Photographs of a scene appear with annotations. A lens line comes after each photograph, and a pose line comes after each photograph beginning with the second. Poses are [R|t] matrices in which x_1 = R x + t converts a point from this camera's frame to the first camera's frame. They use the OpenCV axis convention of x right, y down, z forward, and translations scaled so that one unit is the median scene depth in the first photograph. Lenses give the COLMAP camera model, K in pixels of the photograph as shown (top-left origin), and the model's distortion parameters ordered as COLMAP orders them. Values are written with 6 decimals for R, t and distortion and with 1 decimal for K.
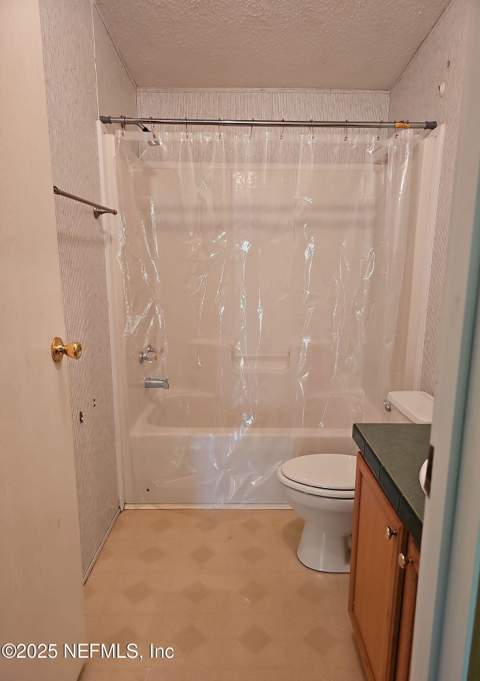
lens RADIAL K [[431.1, 0, 241.6], [0, 431.1, 341.8], [0, 0, 1]] dist [0.004928, -0.006500]
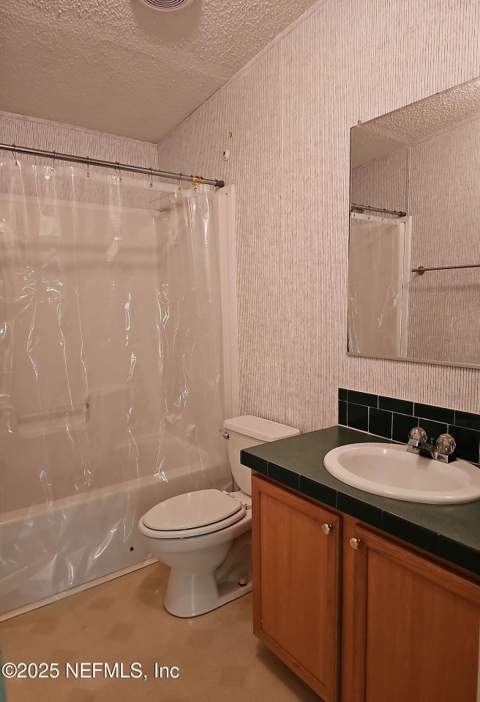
lens RADIAL K [[454.9, 0, 239.1], [0, 454.9, 350.8], [0, 0, 1]] dist [-0.000036, -0.001963]
pose [[0.804680, -0.088119, 0.587133, -0.256401], [0.135962, 0.989994, -0.037756, -0.008641], [-0.577932, 0.110210, 0.808609, 0.040545]]
